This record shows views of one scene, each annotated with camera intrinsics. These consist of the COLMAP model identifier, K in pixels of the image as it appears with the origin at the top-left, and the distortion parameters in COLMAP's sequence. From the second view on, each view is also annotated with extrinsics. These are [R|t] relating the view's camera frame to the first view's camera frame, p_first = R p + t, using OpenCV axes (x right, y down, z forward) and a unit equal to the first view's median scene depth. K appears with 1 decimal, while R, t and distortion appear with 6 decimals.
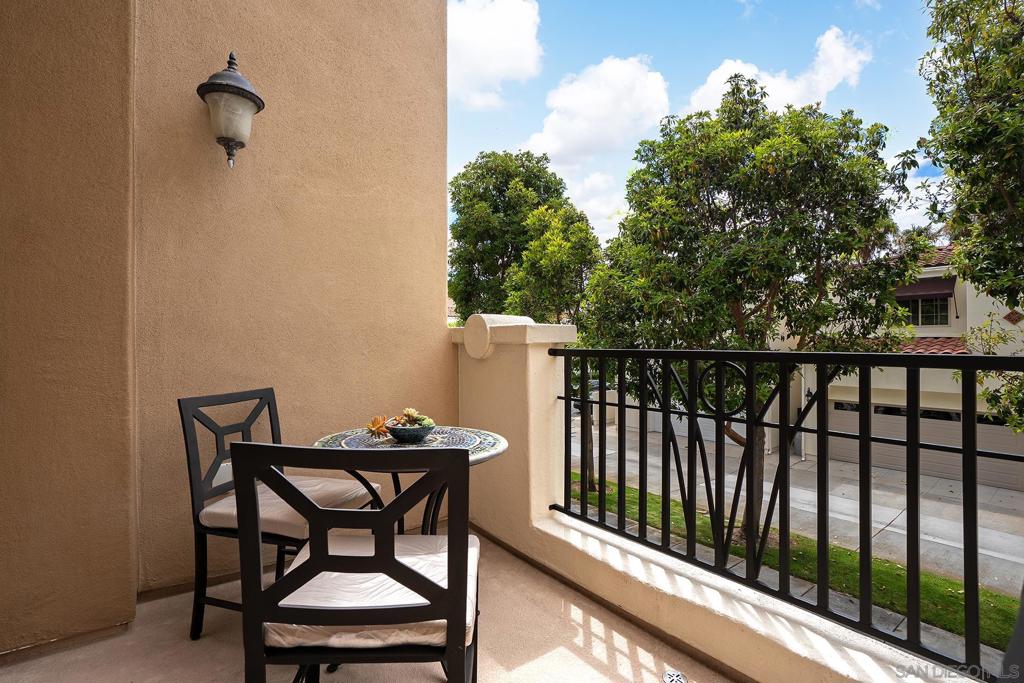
lens RADIAL K [[463.1, 0, 512.0], [0, 463.1, 341.5], [0, 0, 1]] dist [-0.044203, 0.018794]
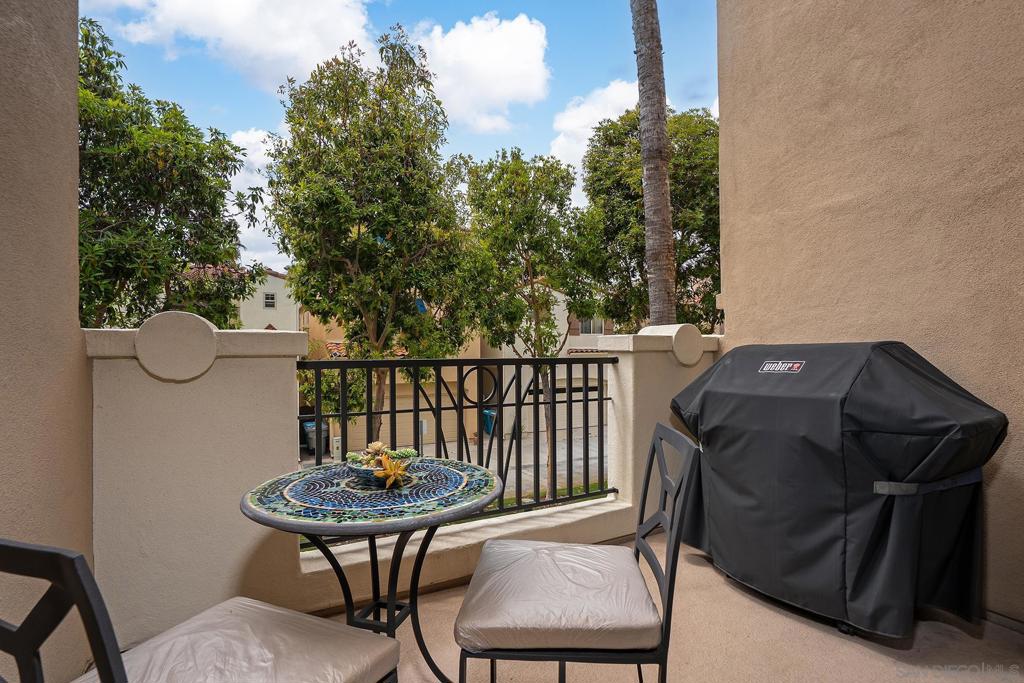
lens RADIAL K [[475.1, 0, 512.0], [0, 475.1, 341.5], [0, 0, 1]] dist [-0.049969, 0.020523]
pose [[0.195873, 0.020608, 0.980413, -0.782345], [-0.001285, 0.999784, -0.020758, 0.001419], [-0.980628, 0.002806, 0.195857, 0.558213]]
